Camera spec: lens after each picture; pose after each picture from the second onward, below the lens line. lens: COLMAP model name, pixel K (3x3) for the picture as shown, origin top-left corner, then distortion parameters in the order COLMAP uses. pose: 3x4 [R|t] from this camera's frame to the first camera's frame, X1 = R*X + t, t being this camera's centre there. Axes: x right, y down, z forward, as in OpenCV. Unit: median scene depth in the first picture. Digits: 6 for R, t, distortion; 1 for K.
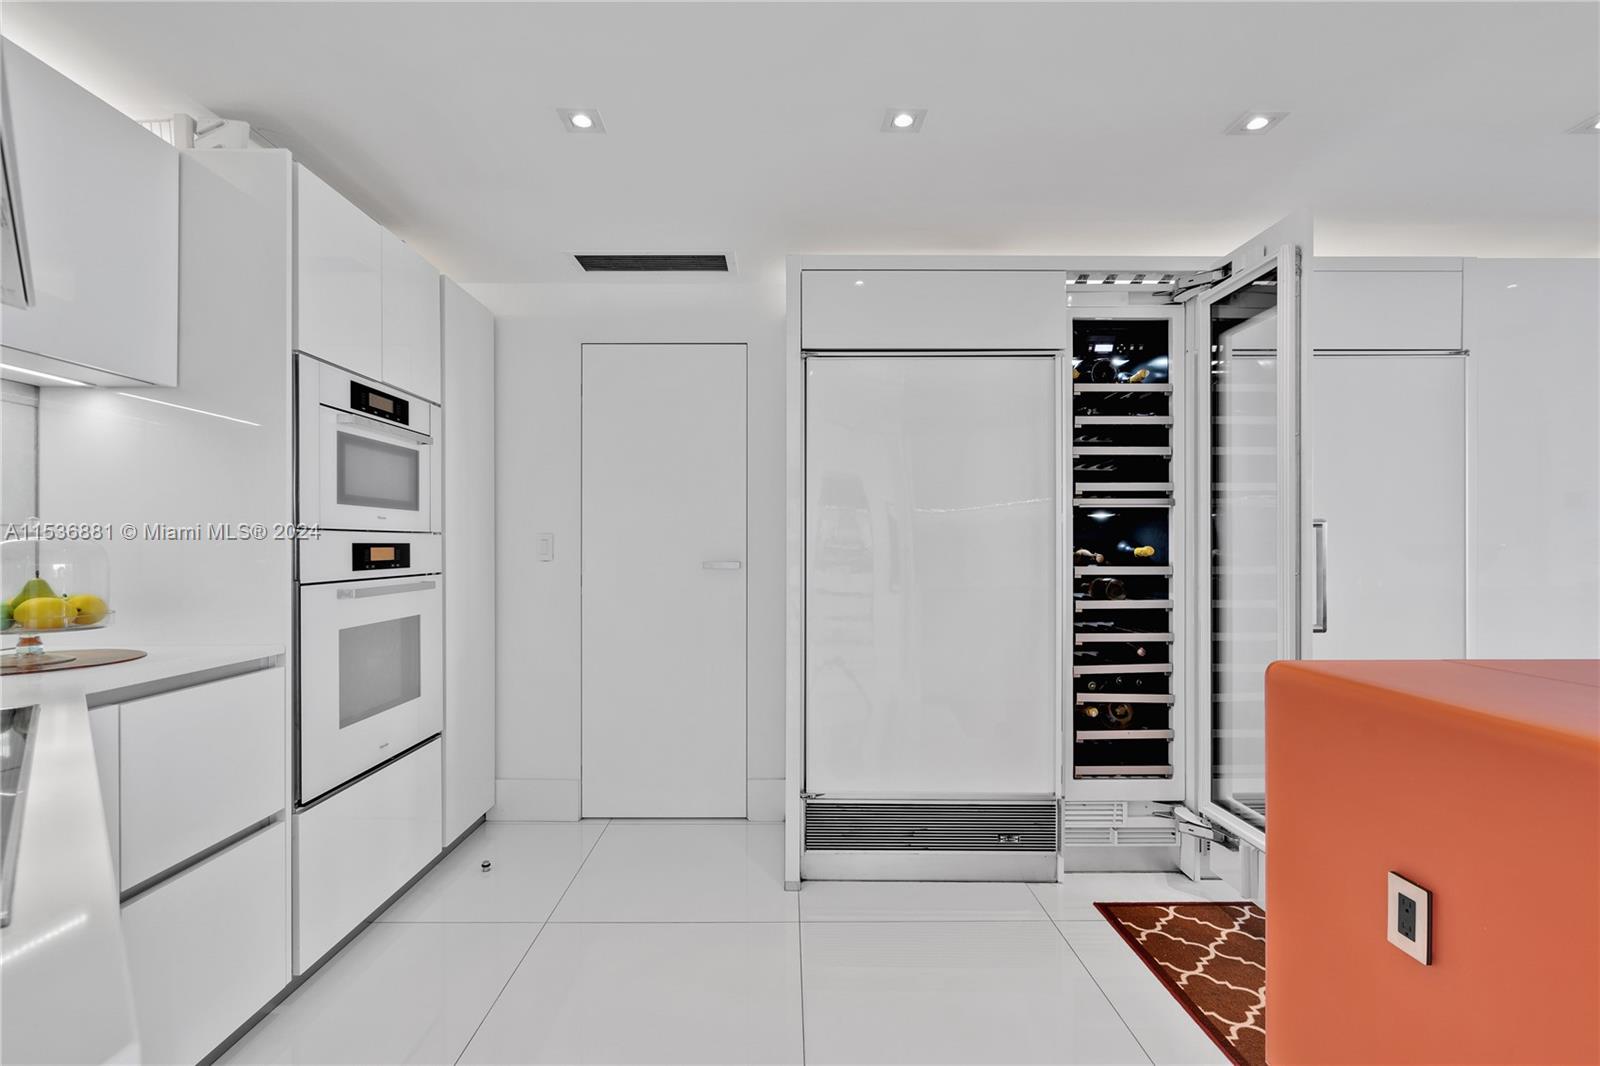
lens RADIAL K [[756.7, 0, 793.9], [0, 756.7, 545.0], [0, 0, 1]] dist [0.001125, 0.000438]
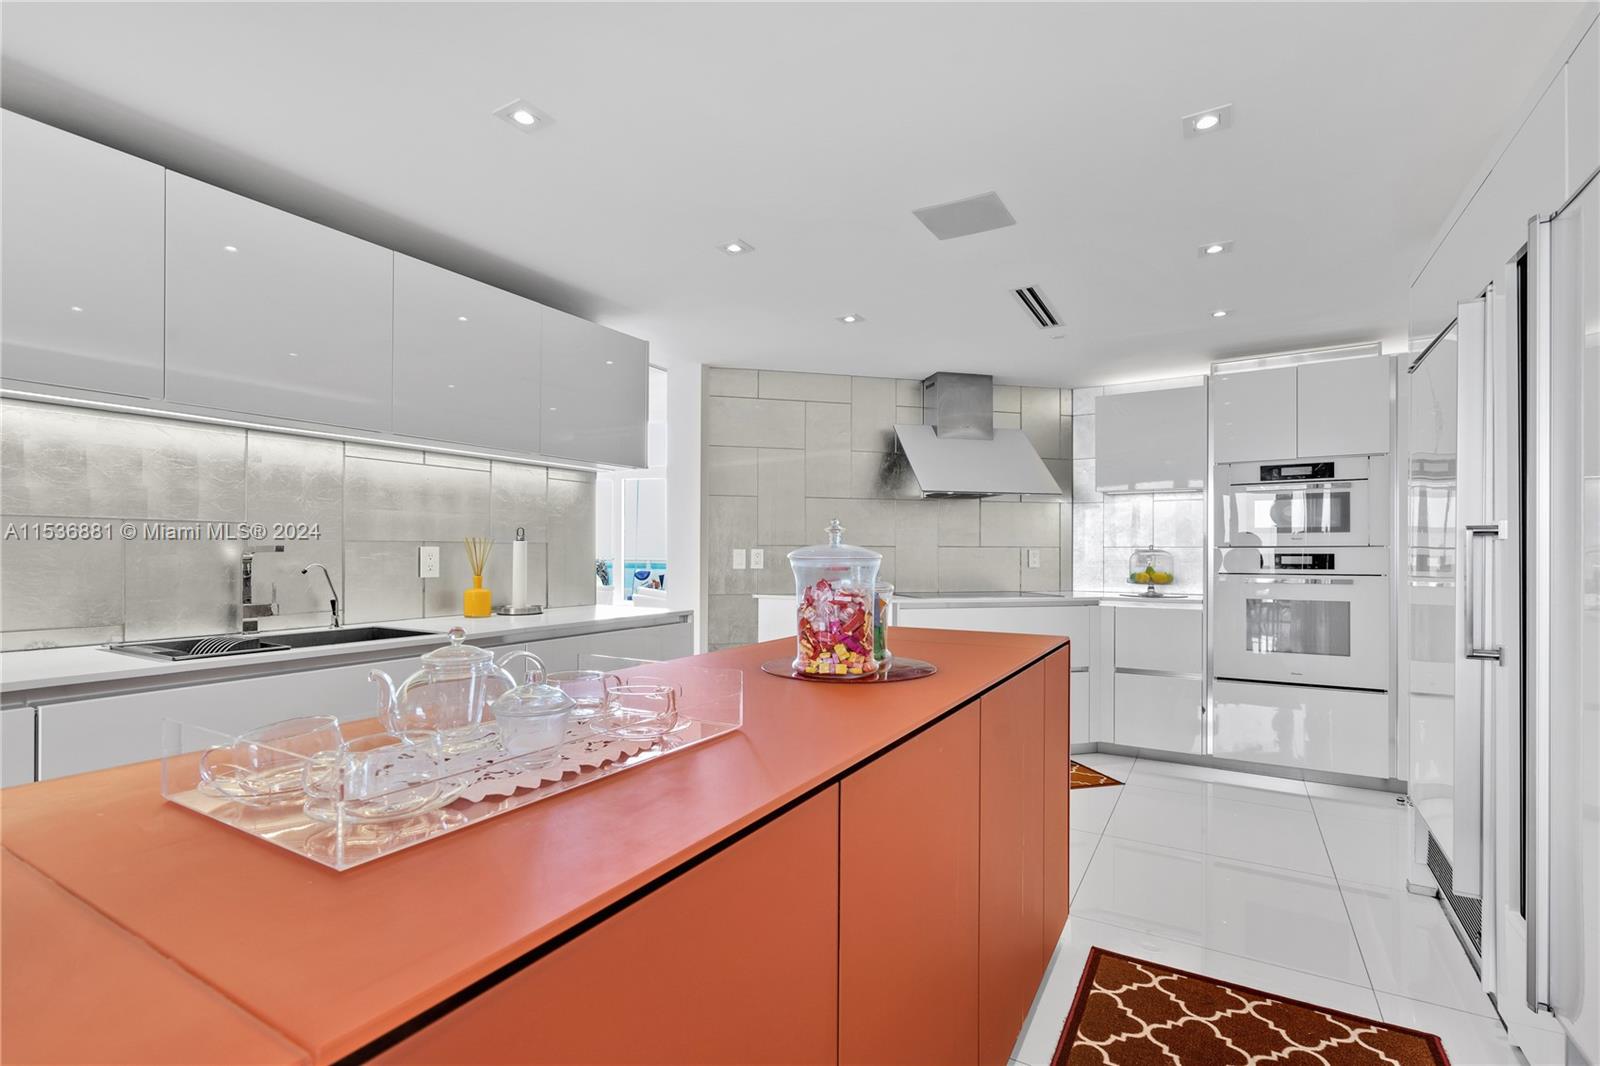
lens RADIAL K [[669.5, 0, 822.3], [0, 669.5, 550.8], [0, 0, 1]] dist [0.000014, -0.000158]
pose [[-0.477620, -0.002699, -0.878562, 1.243278], [-0.003934, 0.999992, -0.000934, -0.003440], [0.878558, 0.003010, -0.477627, 0.763056]]
